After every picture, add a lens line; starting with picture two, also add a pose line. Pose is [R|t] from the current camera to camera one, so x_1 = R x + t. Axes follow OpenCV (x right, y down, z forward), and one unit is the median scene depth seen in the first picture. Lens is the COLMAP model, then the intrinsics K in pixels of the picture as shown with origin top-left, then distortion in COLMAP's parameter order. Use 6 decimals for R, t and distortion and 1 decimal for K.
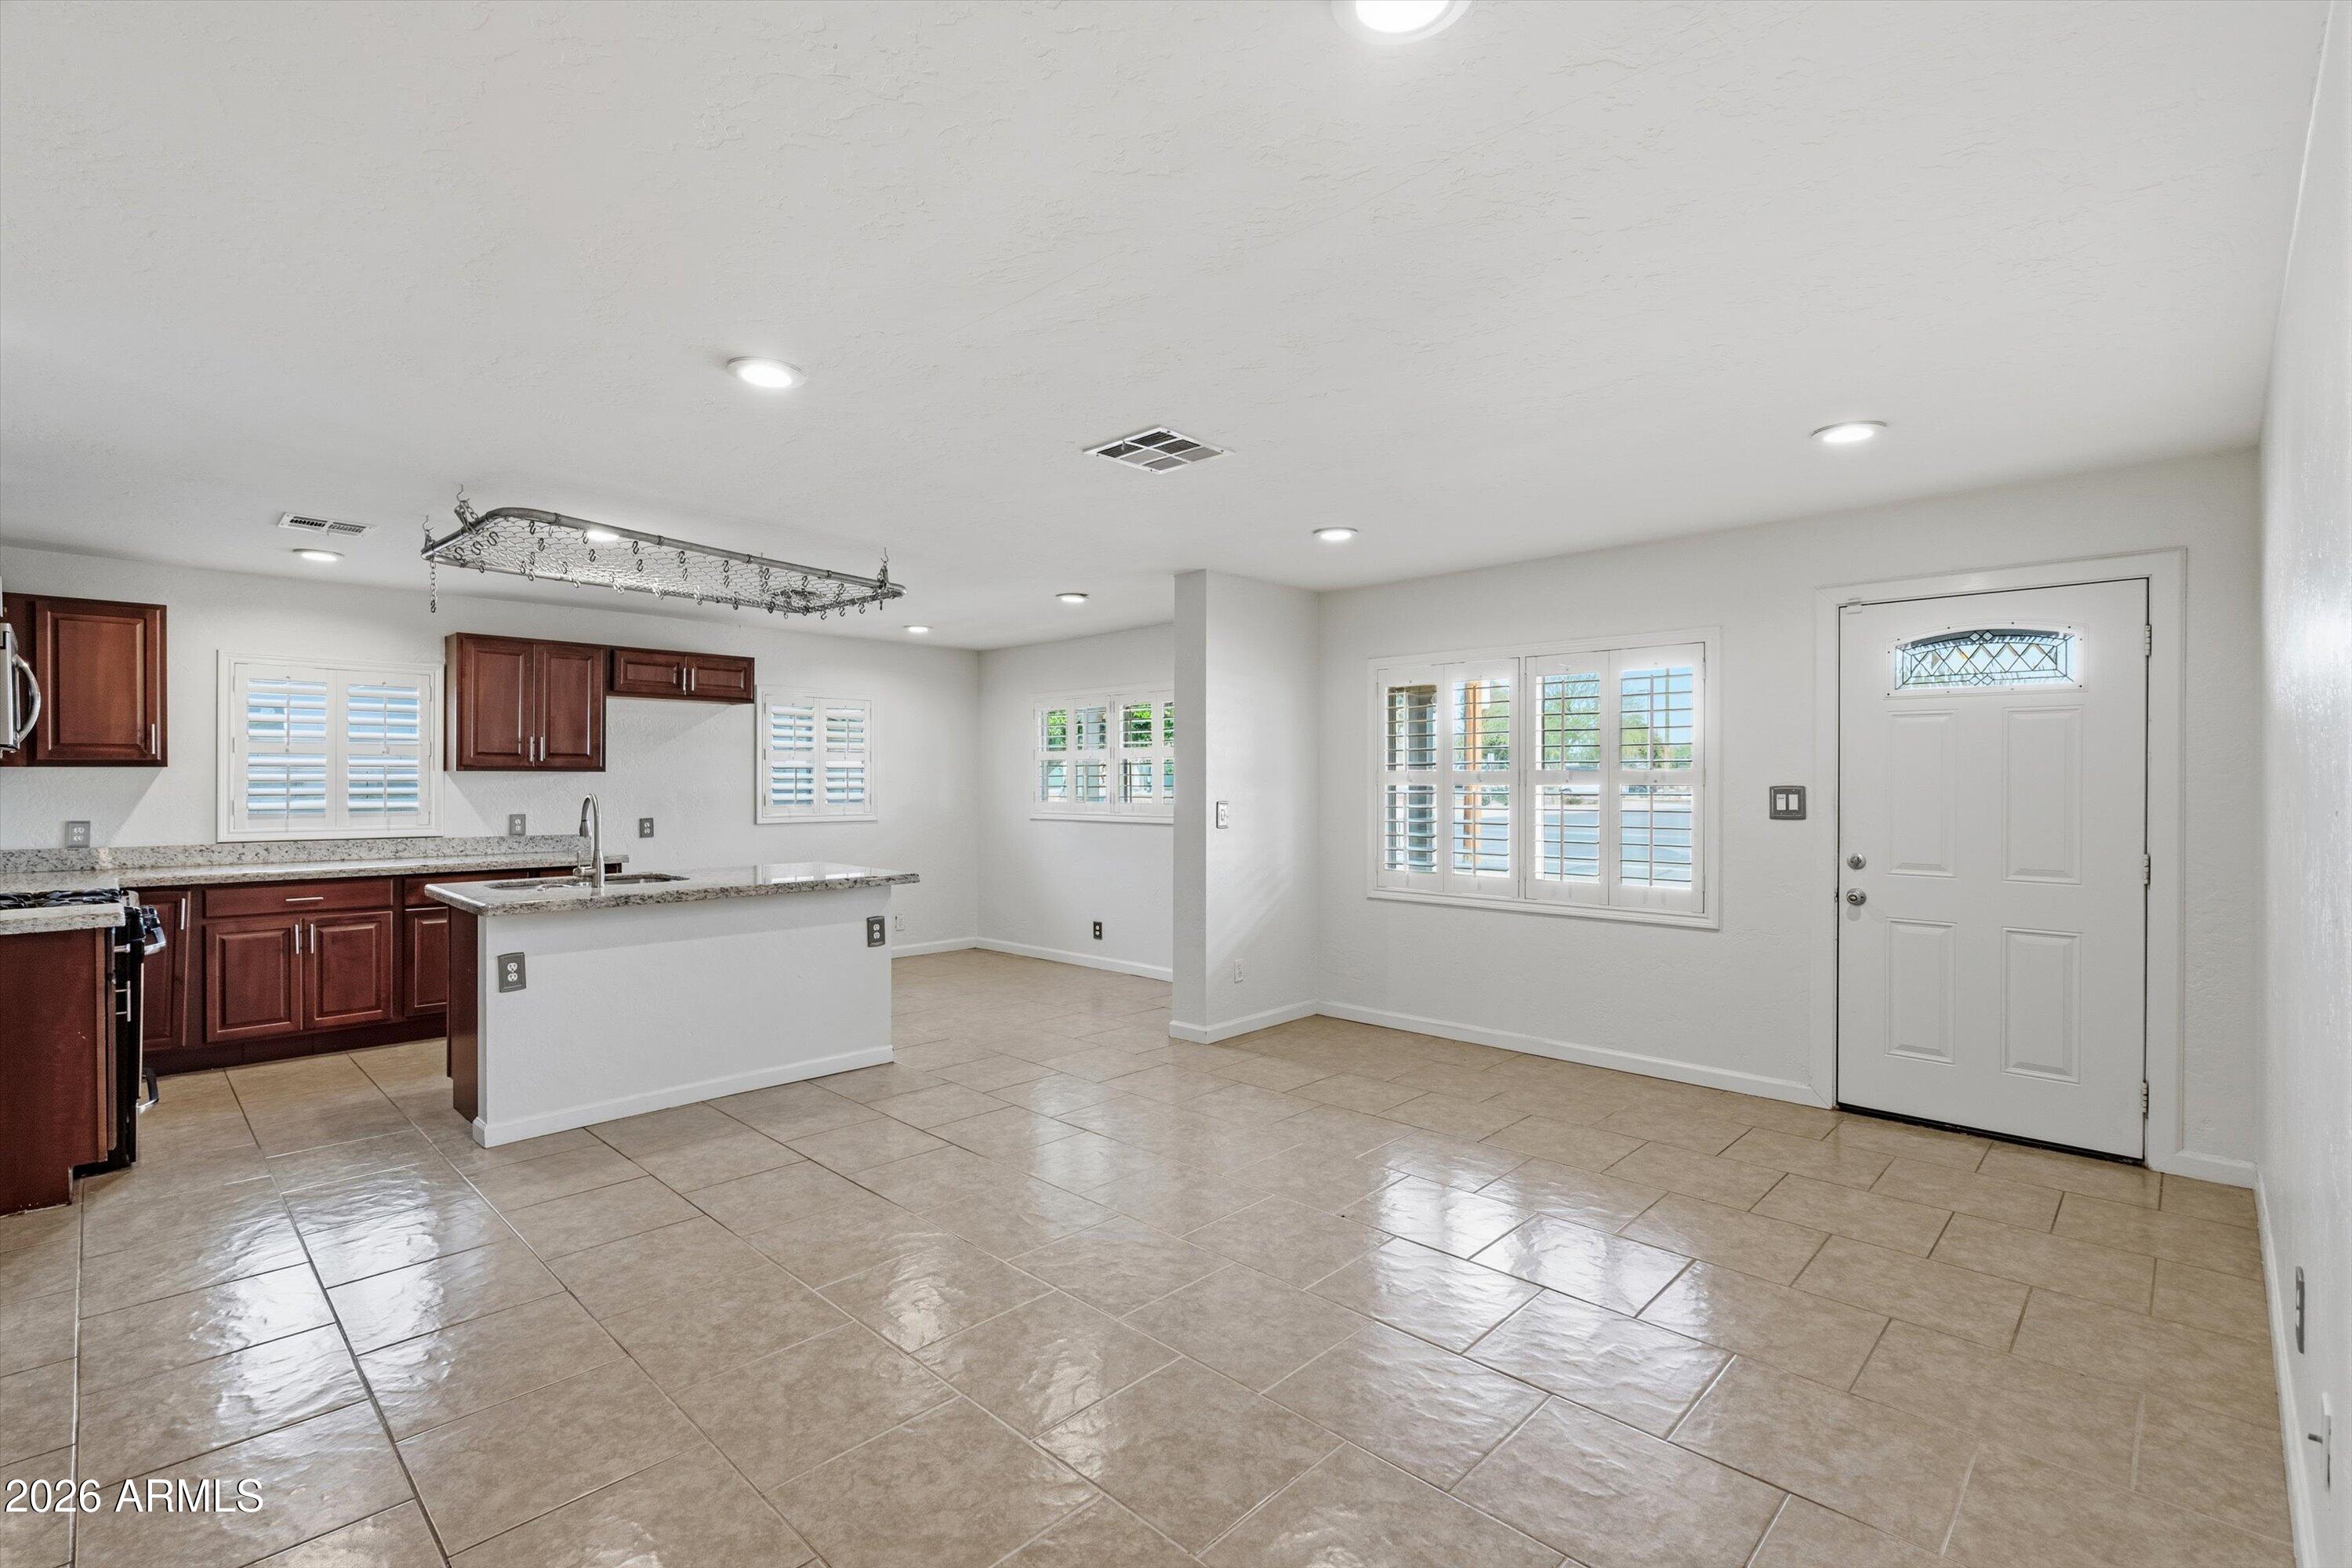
lens RADIAL K [[1051.2, 0, 1163.8], [0, 1051.2, 779.9], [0, 0, 1]] dist [-0.012847, 0.002347]
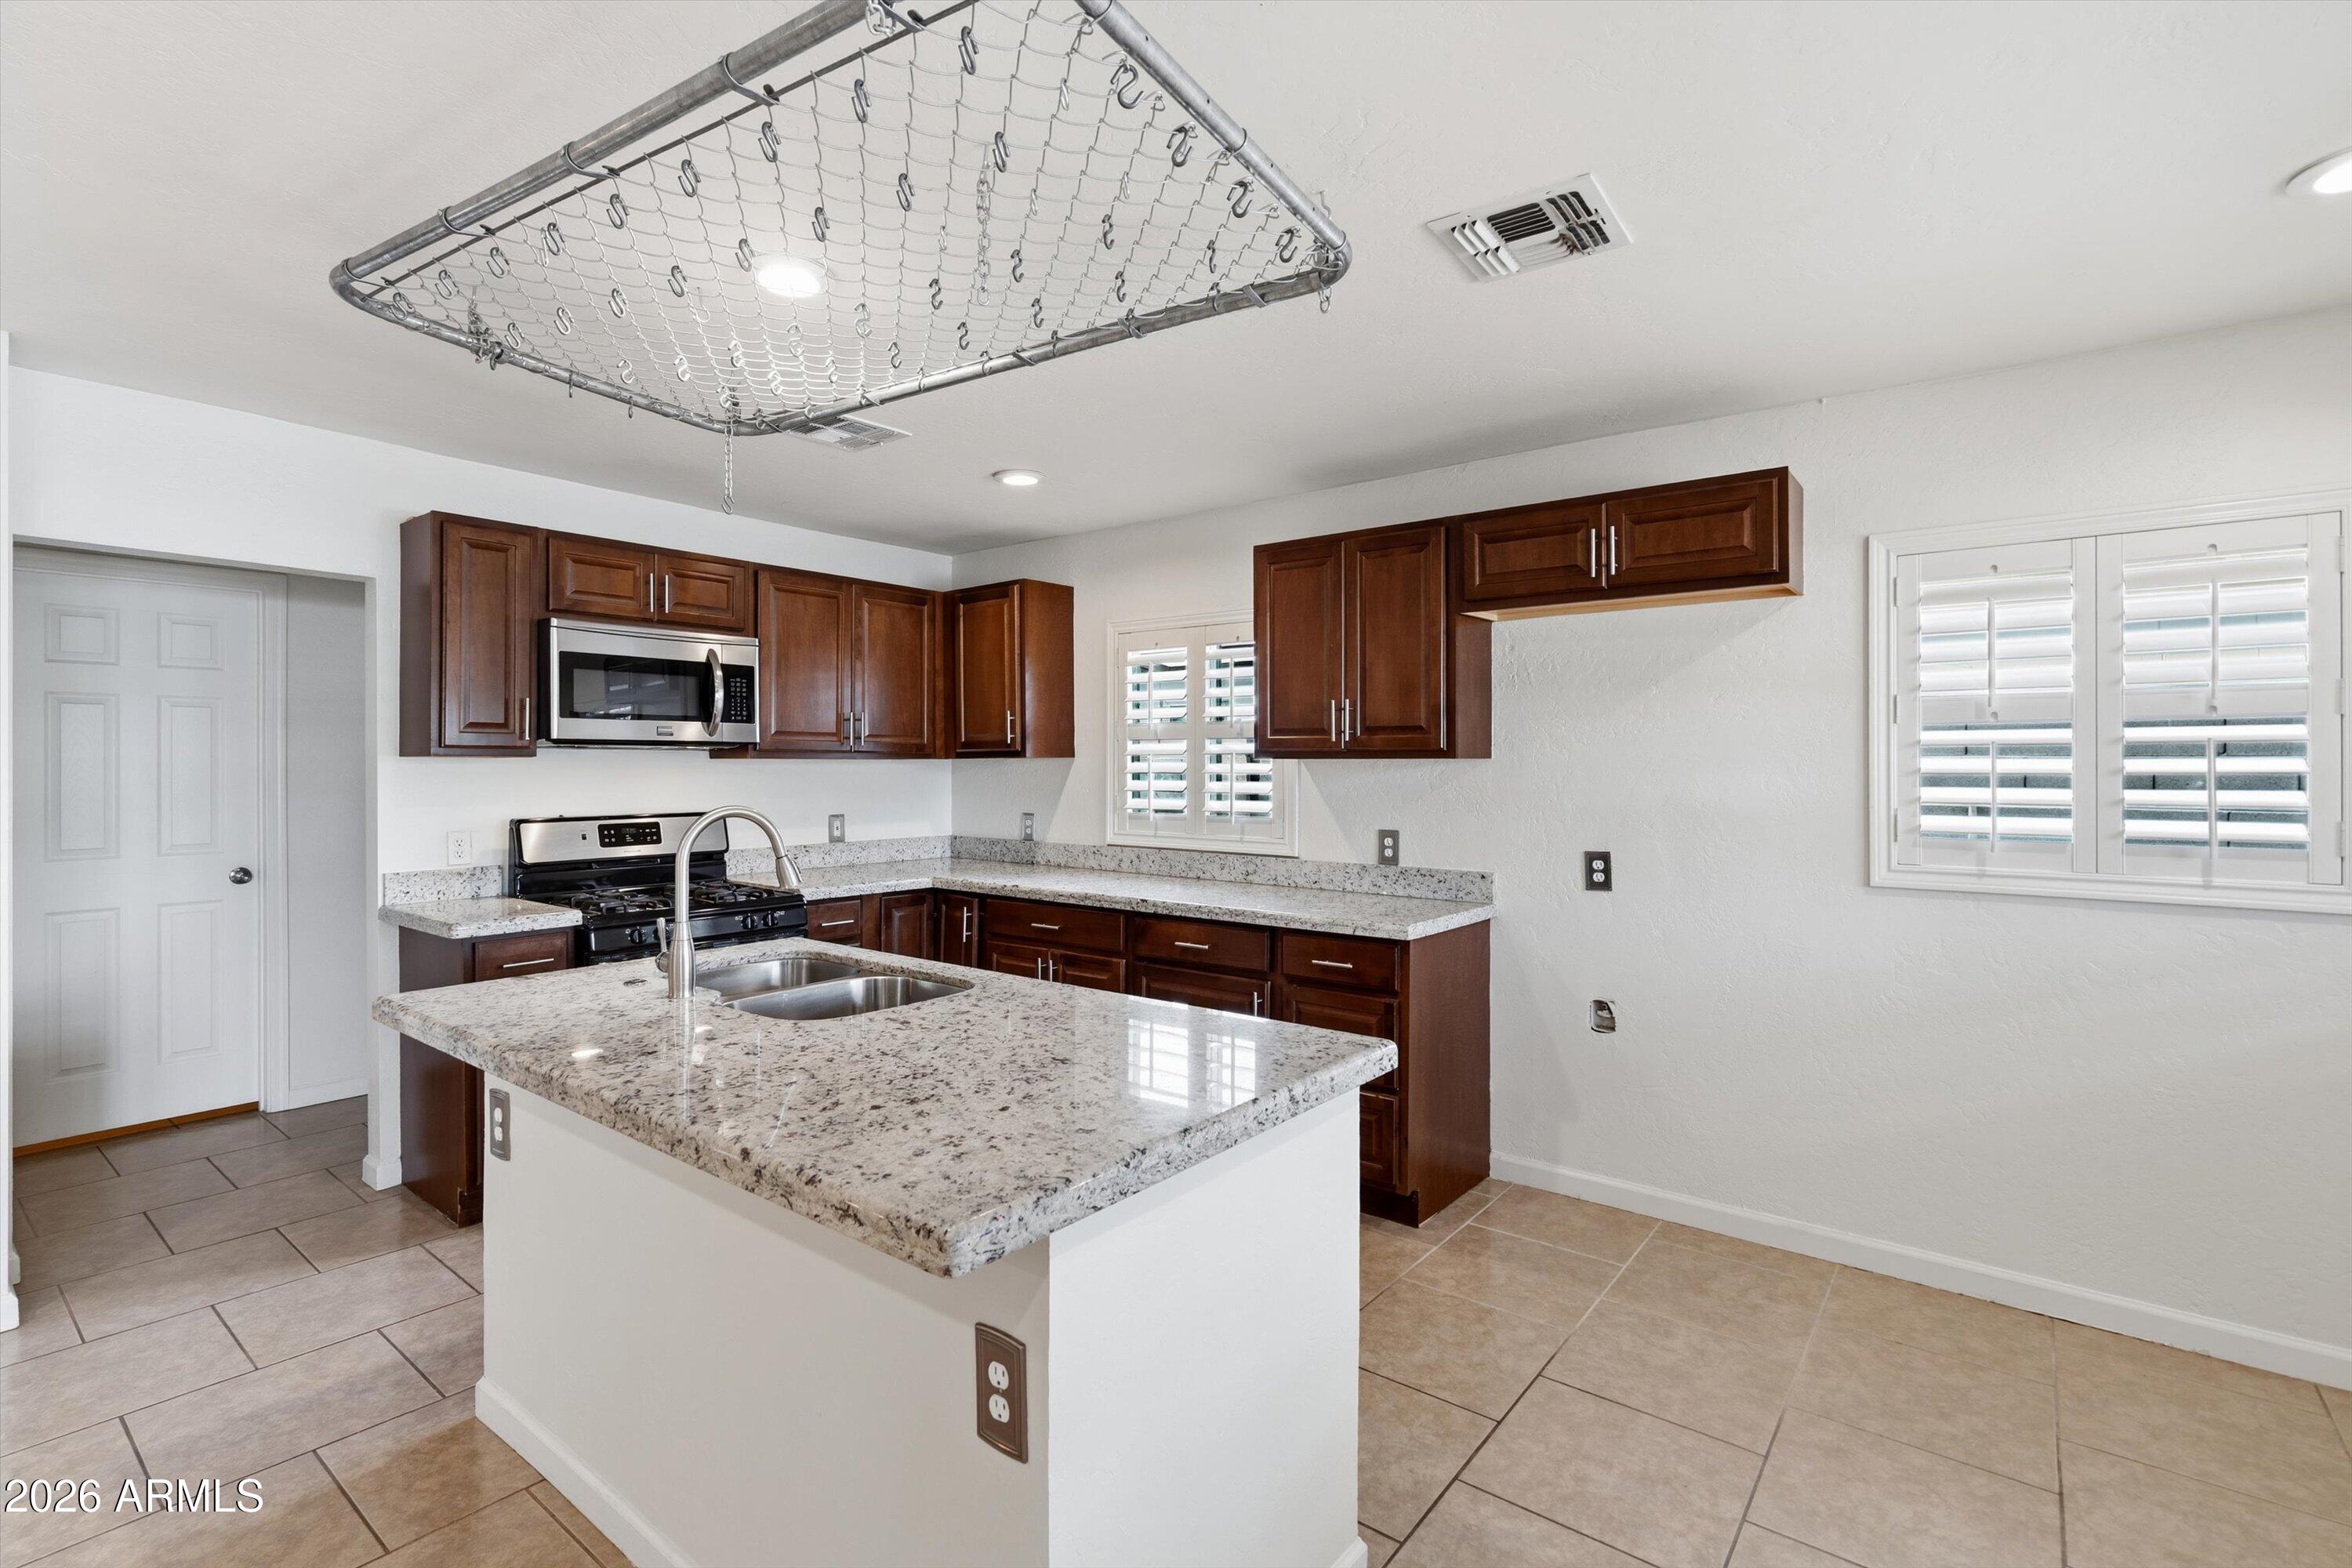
lens RADIAL K [[1064.1, 0, 1179.7], [0, 1064.1, 770.2], [0, 0, 1]] dist [-0.008209, 0.003206]
pose [[0.104997, 0.005279, -0.994459, -0.023286], [0.001524, 0.999984, 0.005469, -0.006169], [0.994471, -0.002089, 0.104987, 1.001018]]
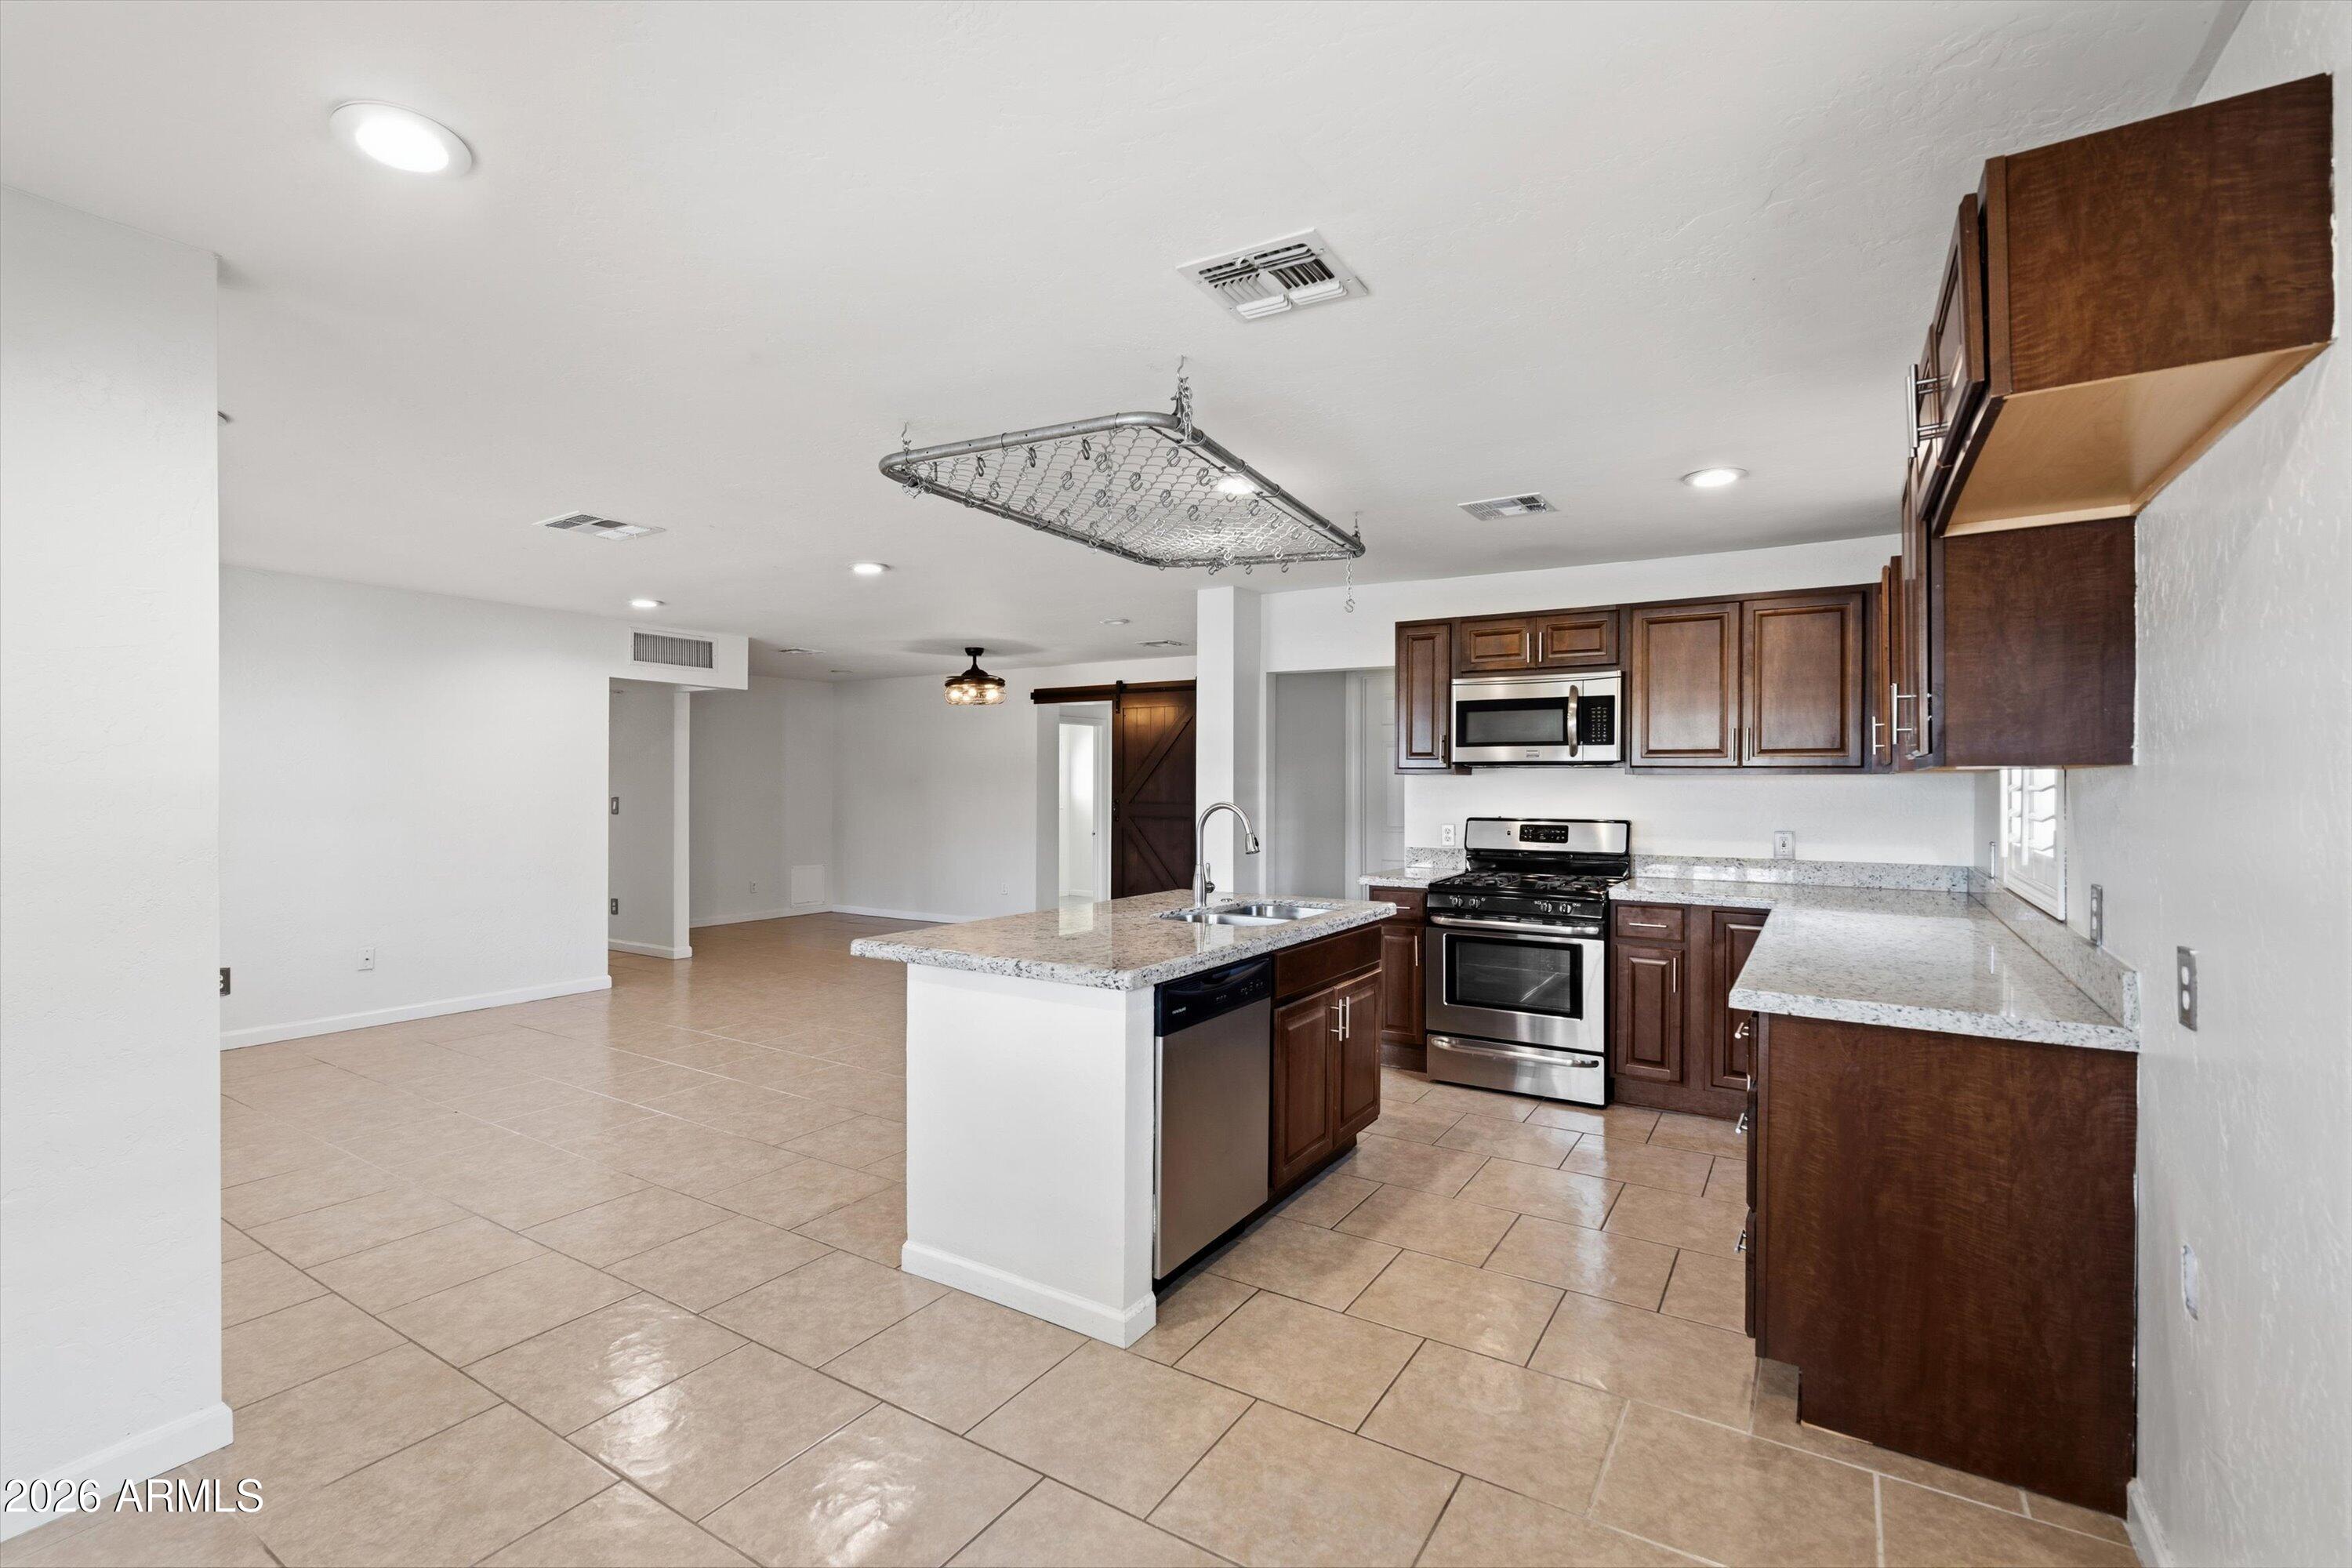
lens RADIAL K [[1064.1, 0, 1155.5], [0, 1064.1, 781.5], [0, 0, 1]] dist [-0.008209, 0.003206]
pose [[-0.981123, -0.002962, -0.193361, -0.280092], [-0.002680, 0.999995, -0.001717, -0.002398], [0.193365, -0.001166, -0.981126, 1.598455]]
